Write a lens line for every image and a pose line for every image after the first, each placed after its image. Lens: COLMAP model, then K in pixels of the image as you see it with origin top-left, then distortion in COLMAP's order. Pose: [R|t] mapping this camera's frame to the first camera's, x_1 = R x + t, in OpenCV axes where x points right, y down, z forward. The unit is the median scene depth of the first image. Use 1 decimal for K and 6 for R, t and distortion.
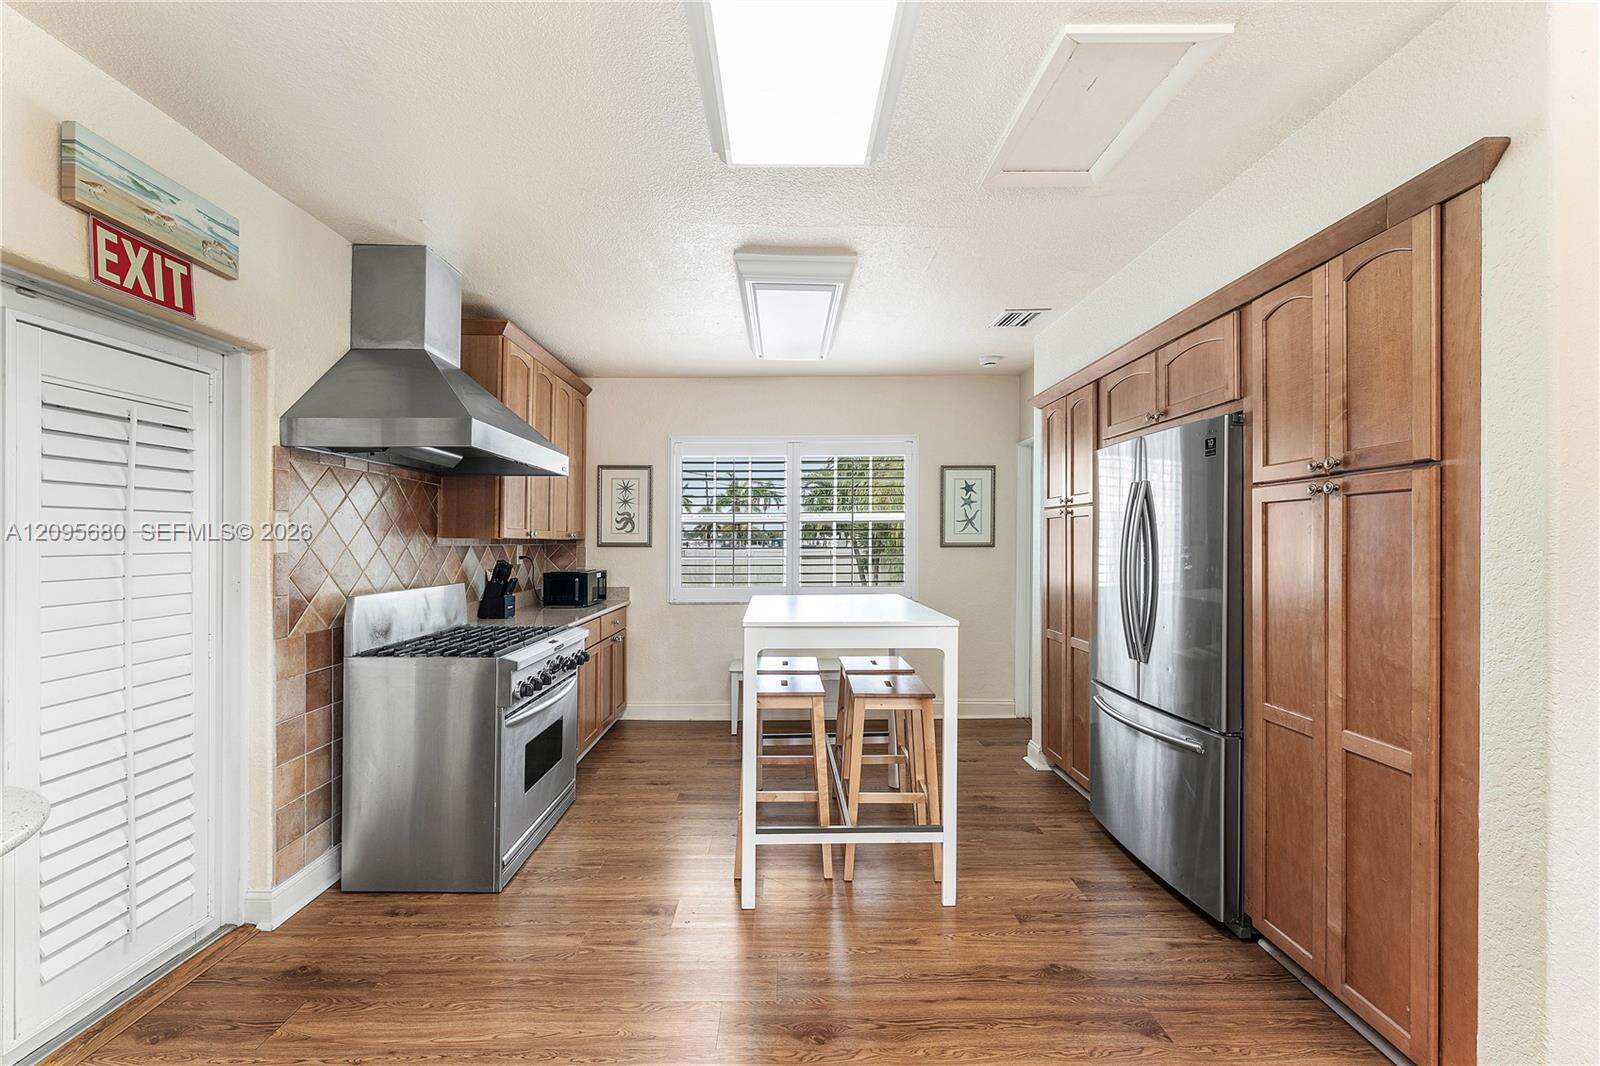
lens RADIAL K [[636.9, 0, 774.0], [0, 636.9, 536.0], [0, 0, 1]] dist [-0.000016, -0.000423]
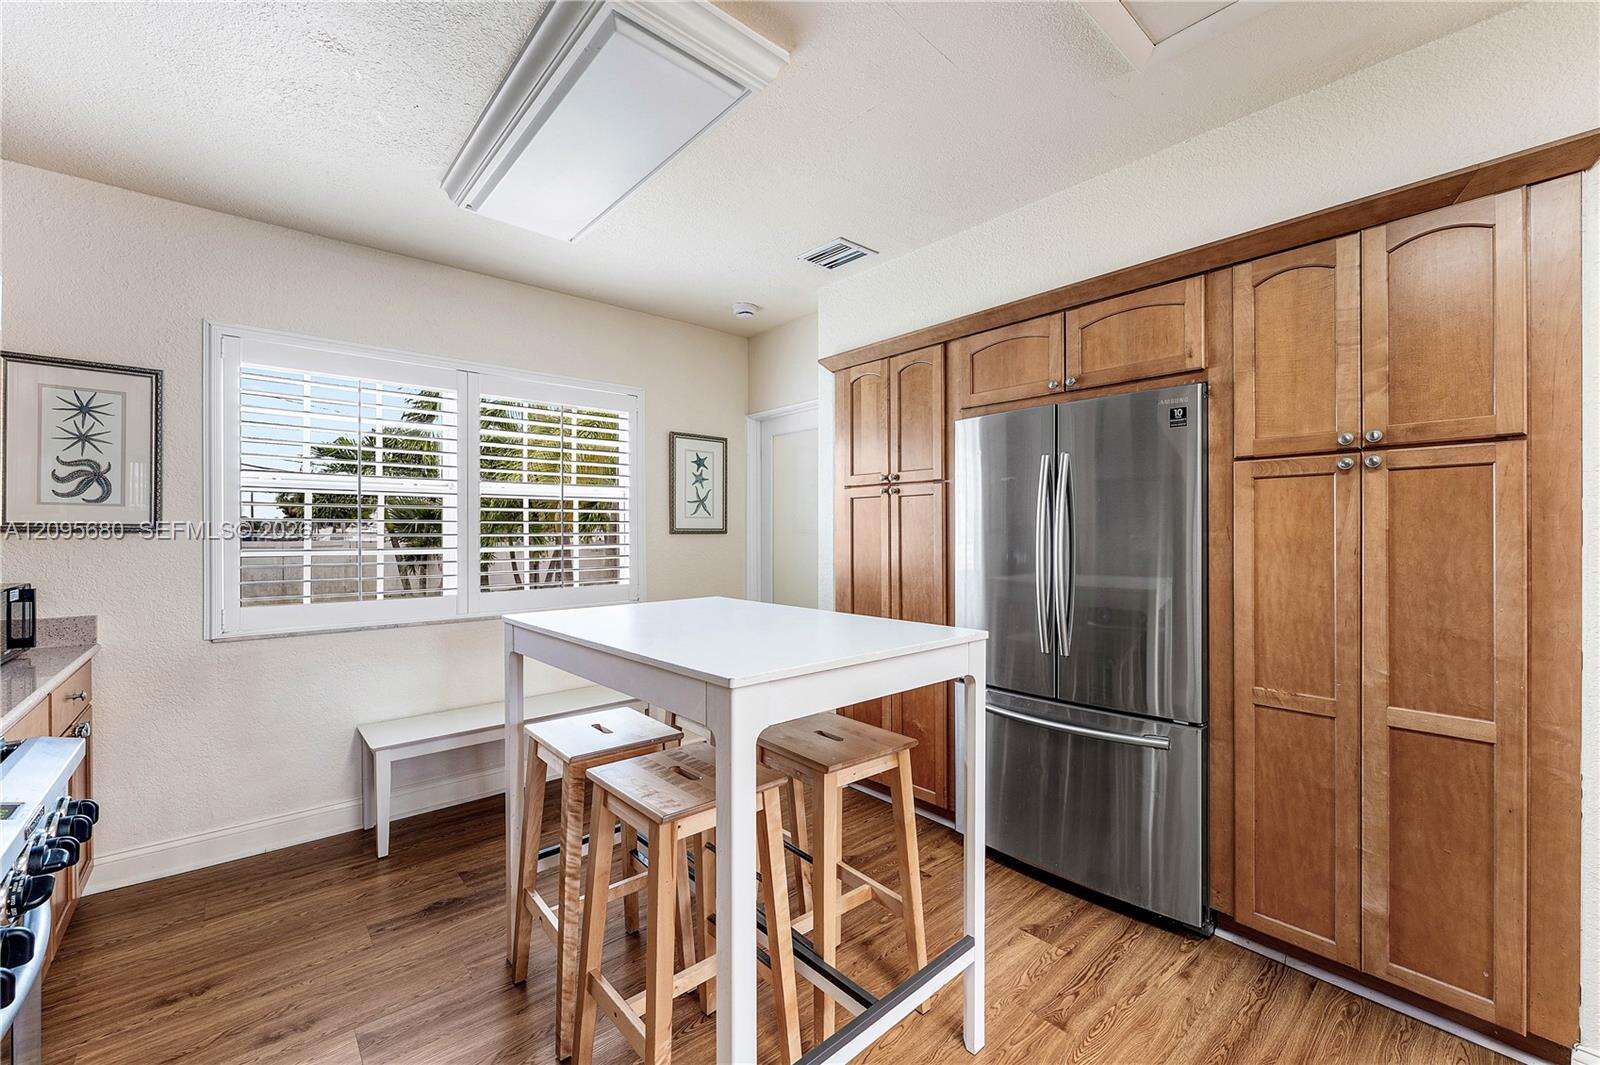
lens RADIAL K [[636.9, 0, 774.0], [0, 636.9, 535.5], [0, 0, 1]] dist [-0.000016, -0.000423]
pose [[0.751679, 0.000329, 0.659530, -0.285927], [-0.006408, 0.999956, 0.006804, 0.023074], [-0.659498, -0.009341, 0.751648, 0.538091]]
